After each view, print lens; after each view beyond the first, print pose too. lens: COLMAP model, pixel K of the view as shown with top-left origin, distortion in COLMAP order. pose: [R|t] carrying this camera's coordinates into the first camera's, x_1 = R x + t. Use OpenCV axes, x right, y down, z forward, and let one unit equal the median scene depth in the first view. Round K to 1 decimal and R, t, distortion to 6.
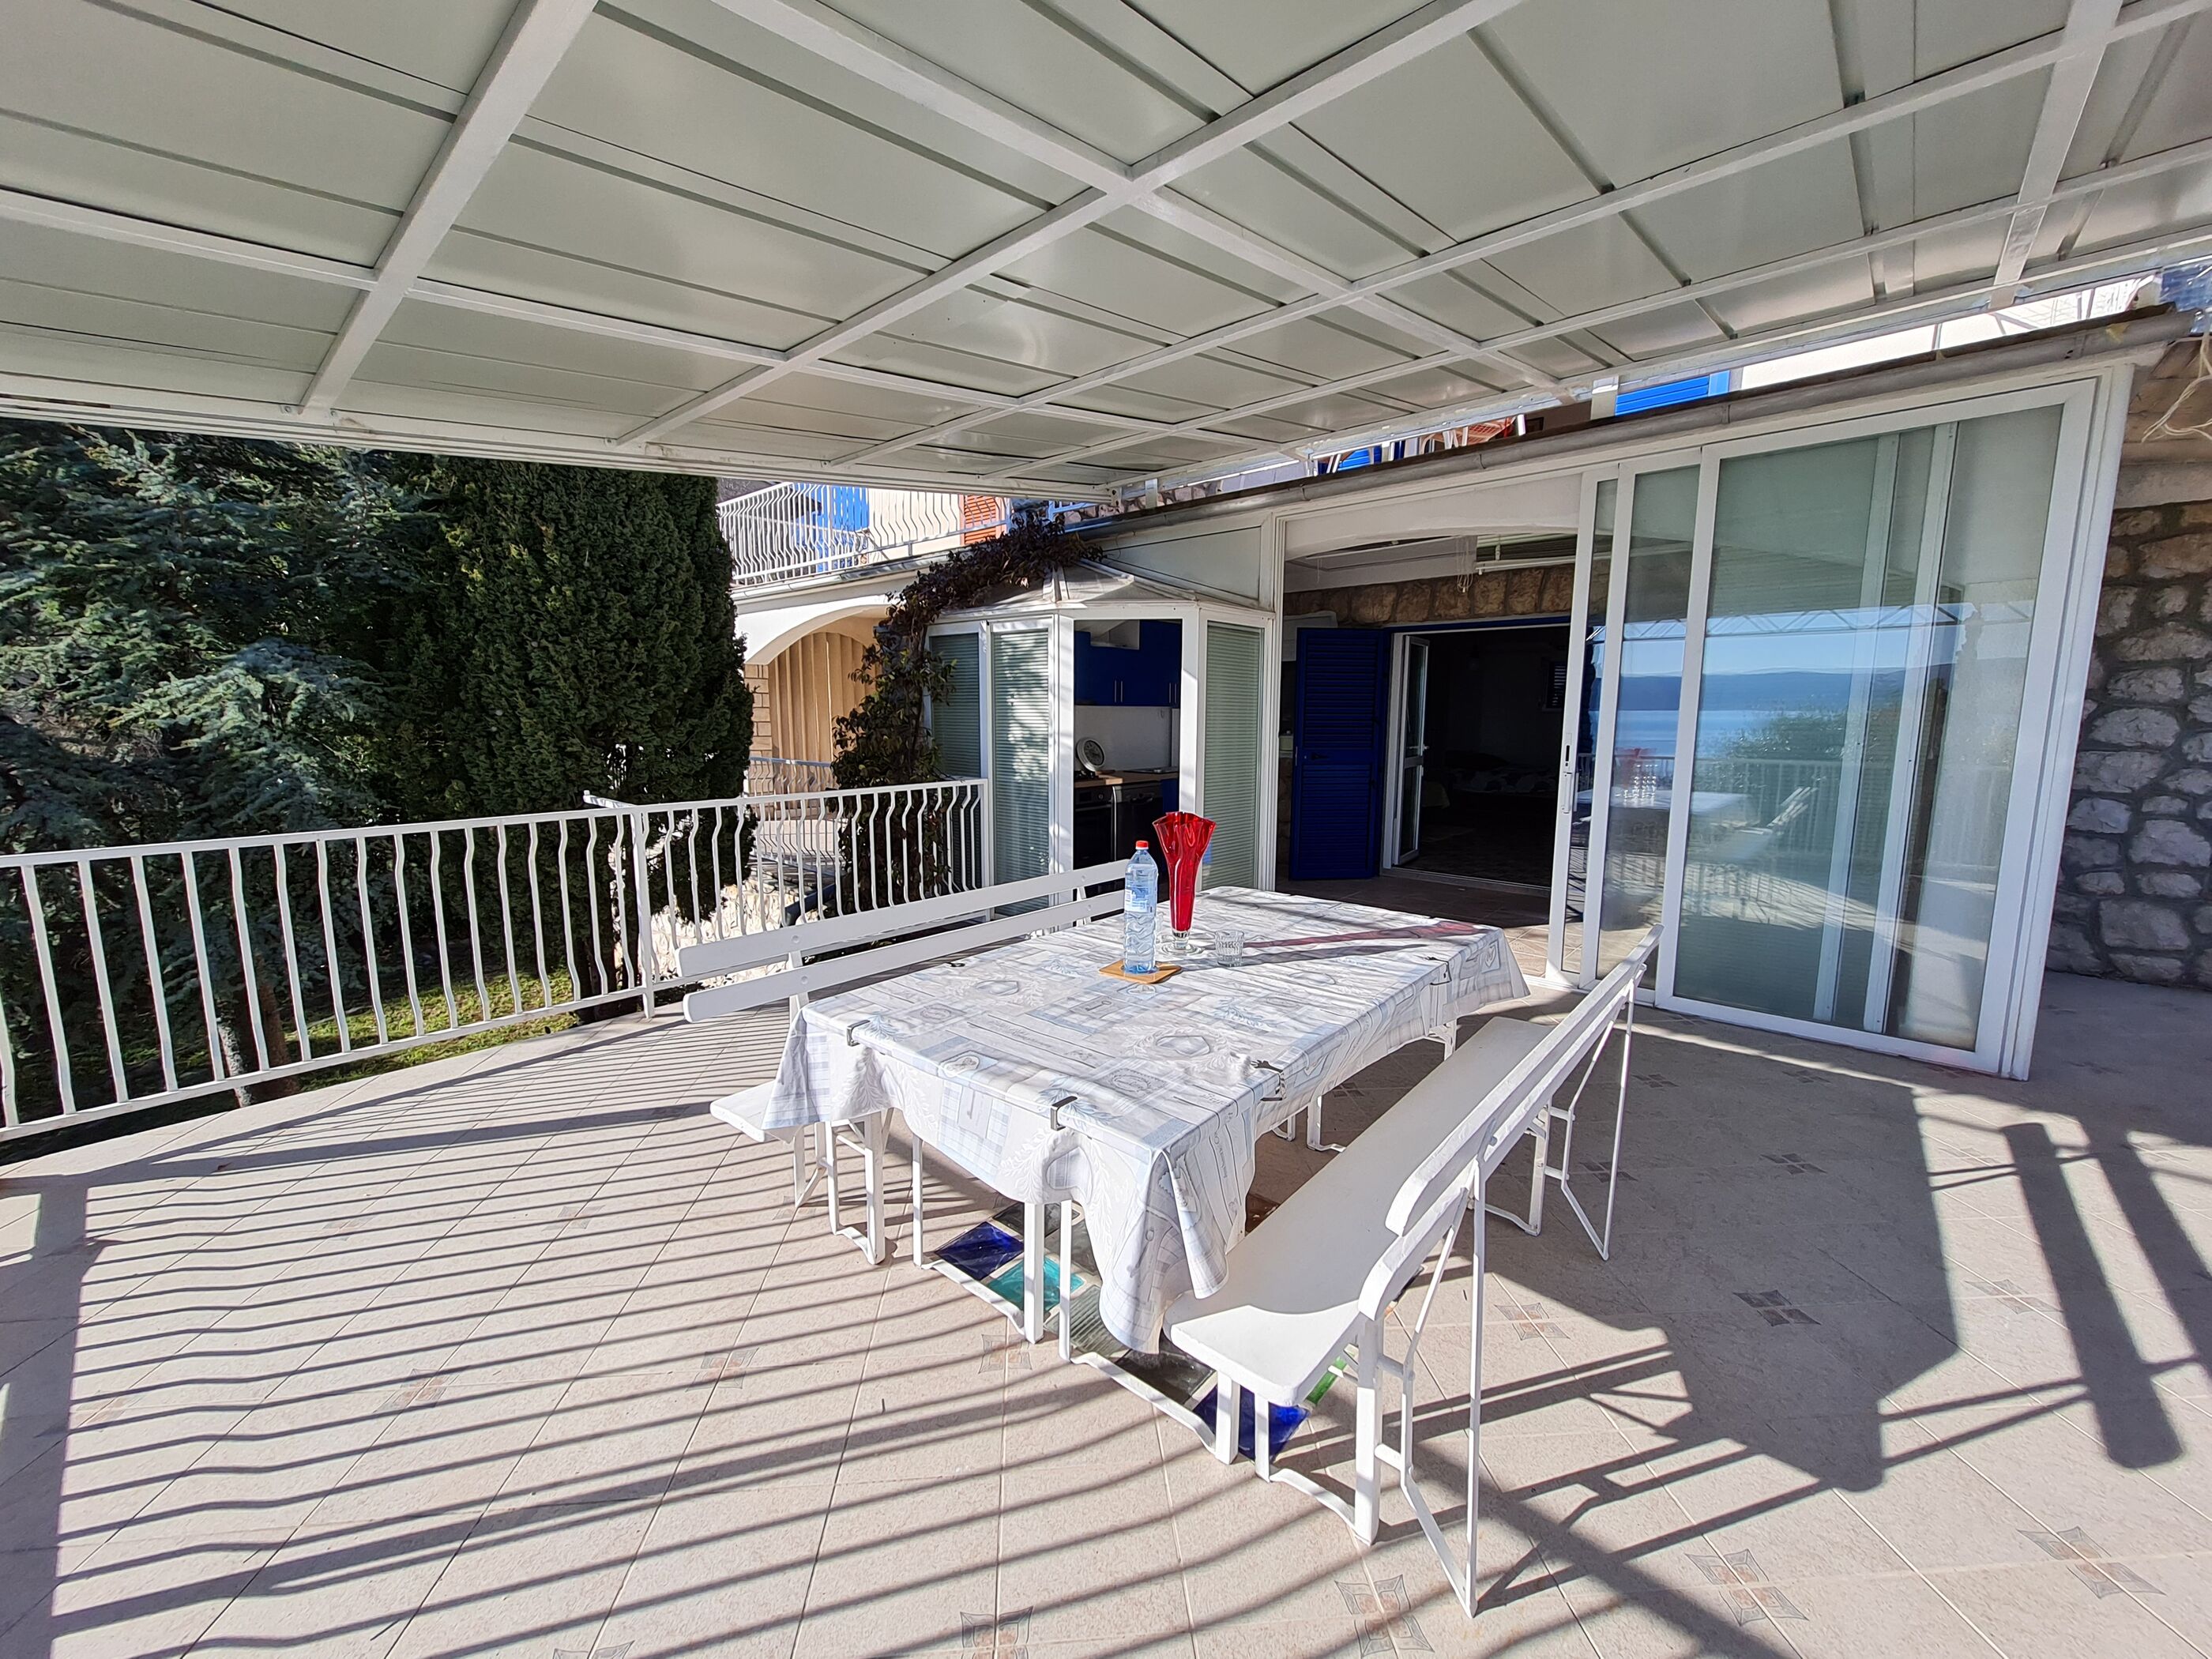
lens RADIAL K [[856.8, 0, 1104.1], [0, 856.8, 823.8], [0, 0, 1]] dist [0.007231, 0.000004]
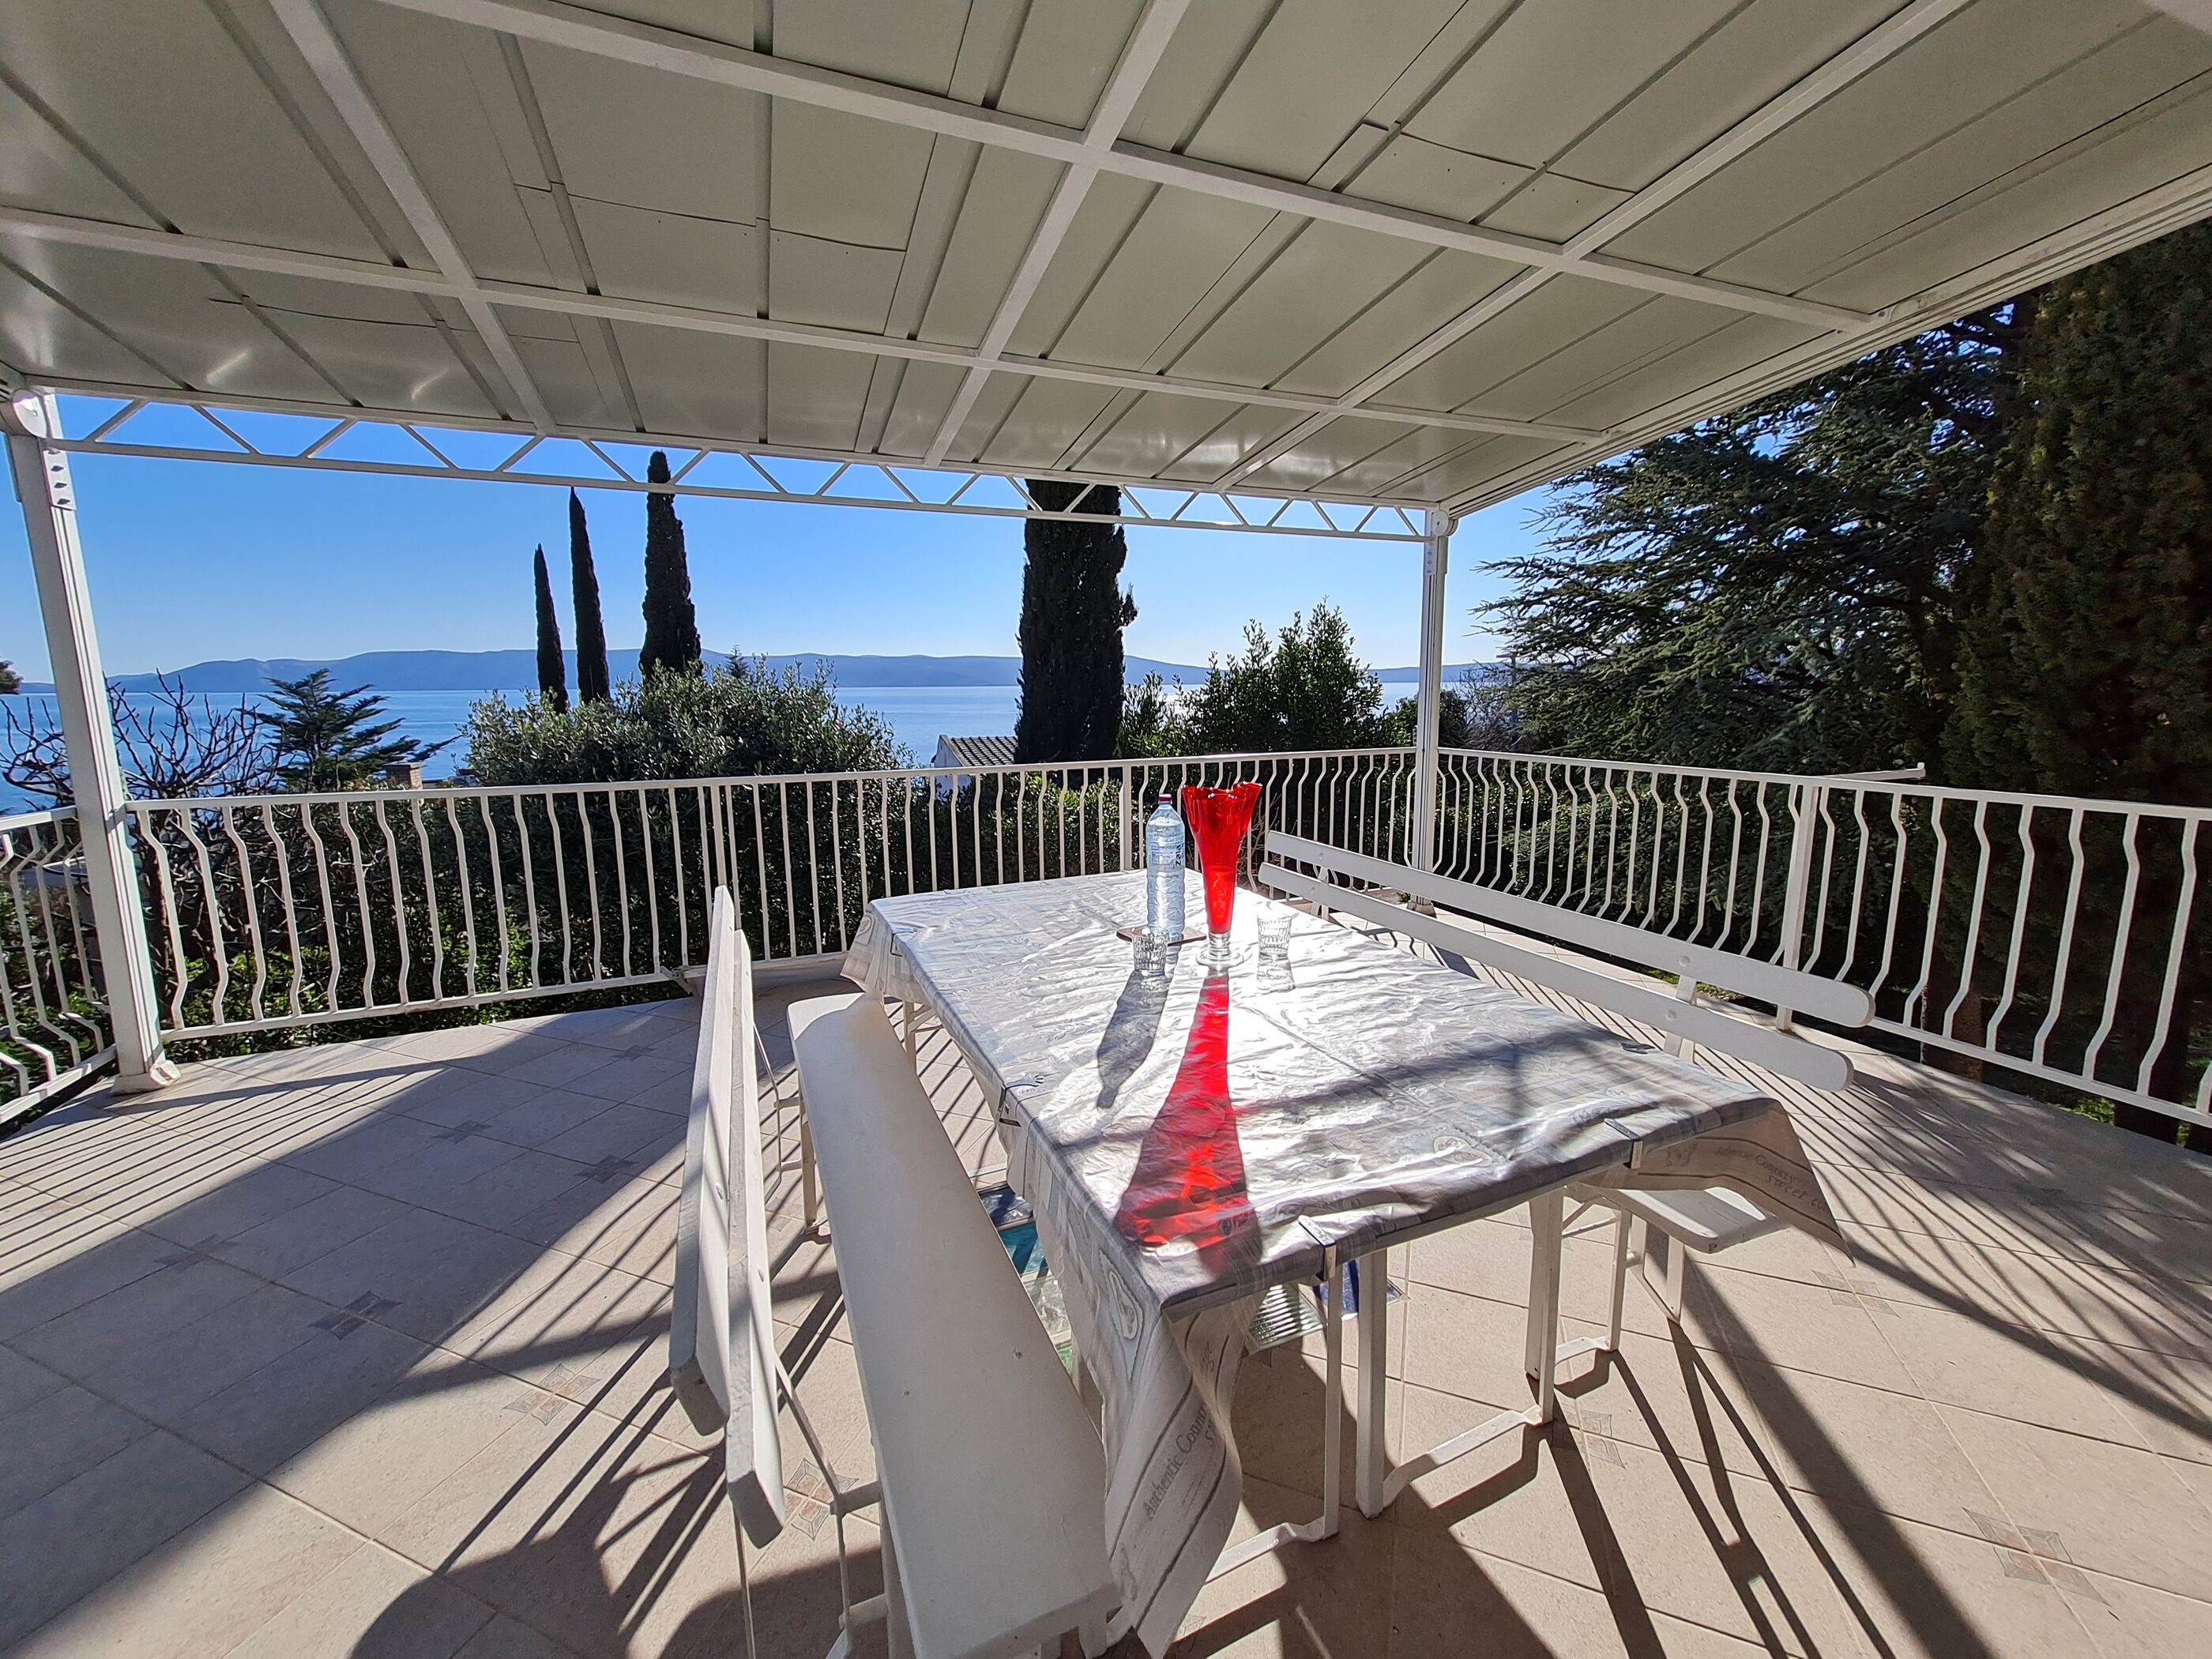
lens RADIAL K [[863.6, 0, 1106.4], [0, 863.6, 818.0], [0, 0, 1]] dist [0.009329, -0.000107]
pose [[-0.439471, 0.140031, -0.887275, 0.767616], [-0.108364, 0.972295, 0.207122, -0.119193], [0.891697, 0.187173, -0.412121, 1.138824]]
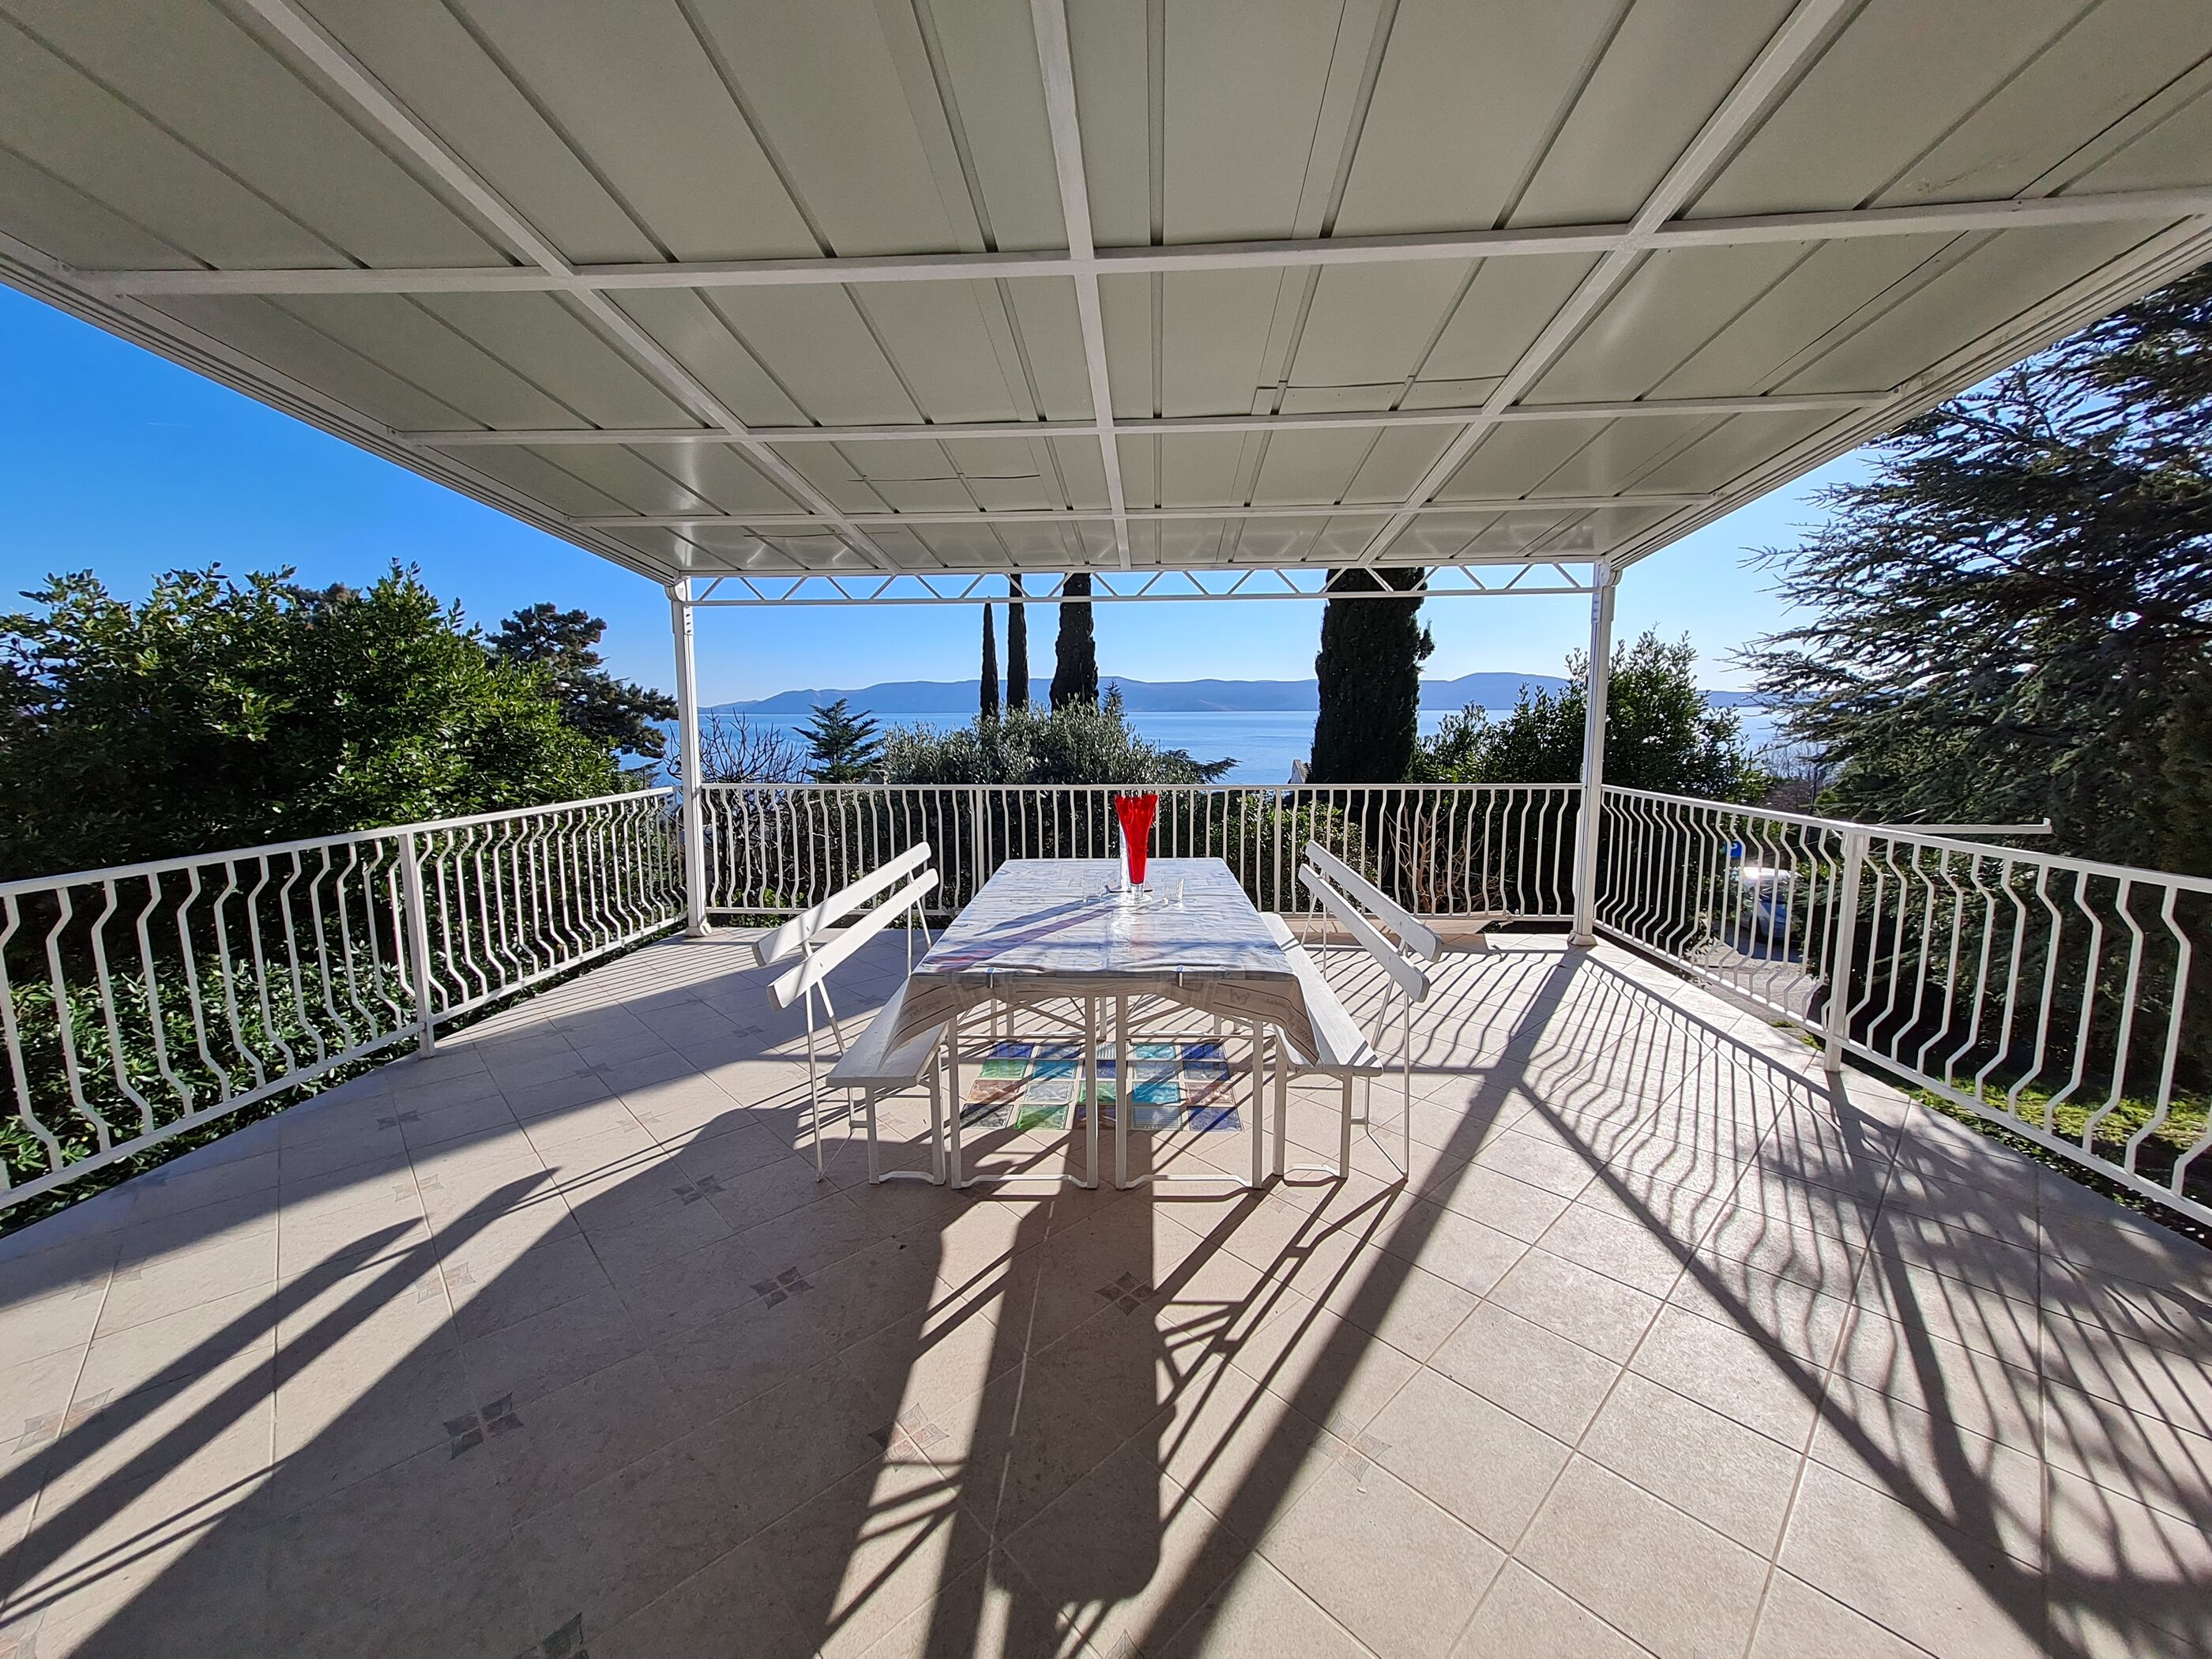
lens RADIAL K [[863.6, 0, 1106.4], [0, 863.6, 818.0], [0, 0, 1]] dist [0.009329, -0.000107]
pose [[-0.780901, 0.079967, -0.619515, 0.877524], [-0.076069, 0.972217, 0.221378, -0.245855], [0.620006, 0.220000, -0.753122, 1.838942]]
